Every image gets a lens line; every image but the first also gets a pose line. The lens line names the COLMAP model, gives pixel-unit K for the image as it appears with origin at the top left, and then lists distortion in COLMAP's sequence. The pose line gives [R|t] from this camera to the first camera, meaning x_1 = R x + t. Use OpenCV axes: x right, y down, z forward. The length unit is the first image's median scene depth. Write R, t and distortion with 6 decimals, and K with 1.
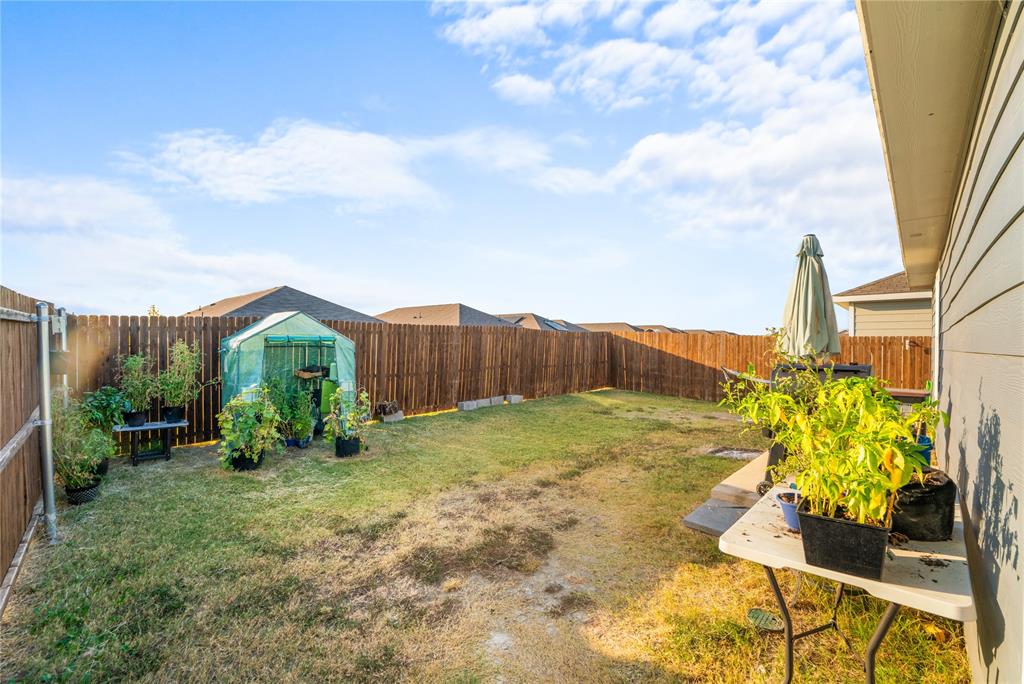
lens RADIAL K [[409.3, 0, 505.3], [0, 409.3, 345.9], [0, 0, 1]] dist [-0.001694, -0.000519]
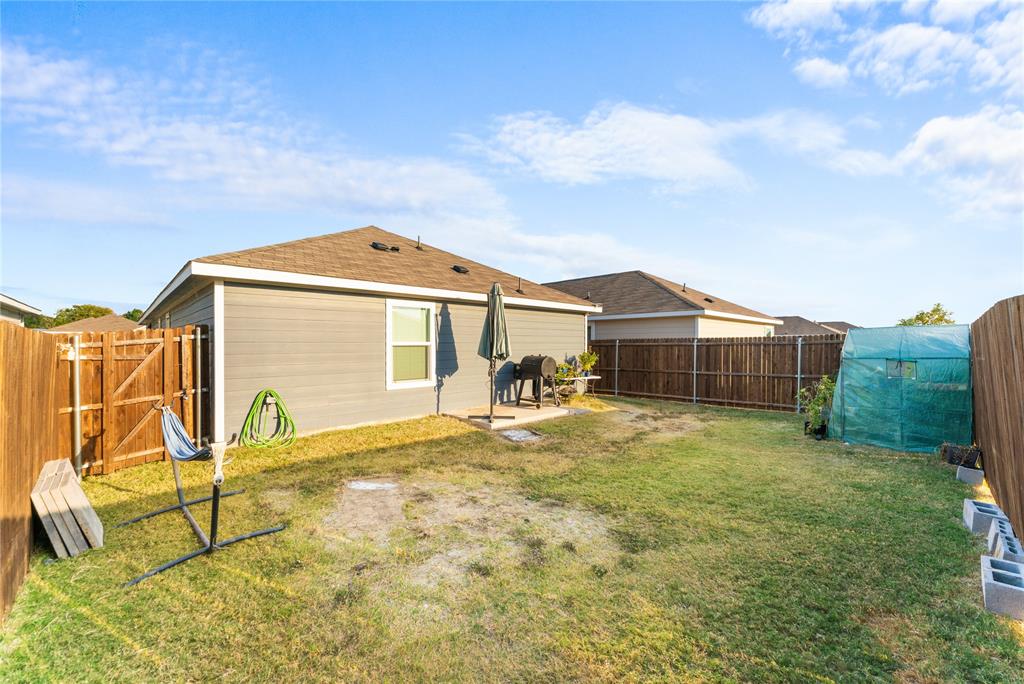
lens RADIAL K [[409.3, 0, 505.3], [0, 409.3, 345.9], [0, 0, 1]] dist [-0.001694, -0.000519]
pose [[0.999987, -0.004450, -0.002519, -0.735293], [0.004452, 0.999990, 0.000788, 0.046563], [0.002515, -0.000799, 0.999997, -0.016453]]
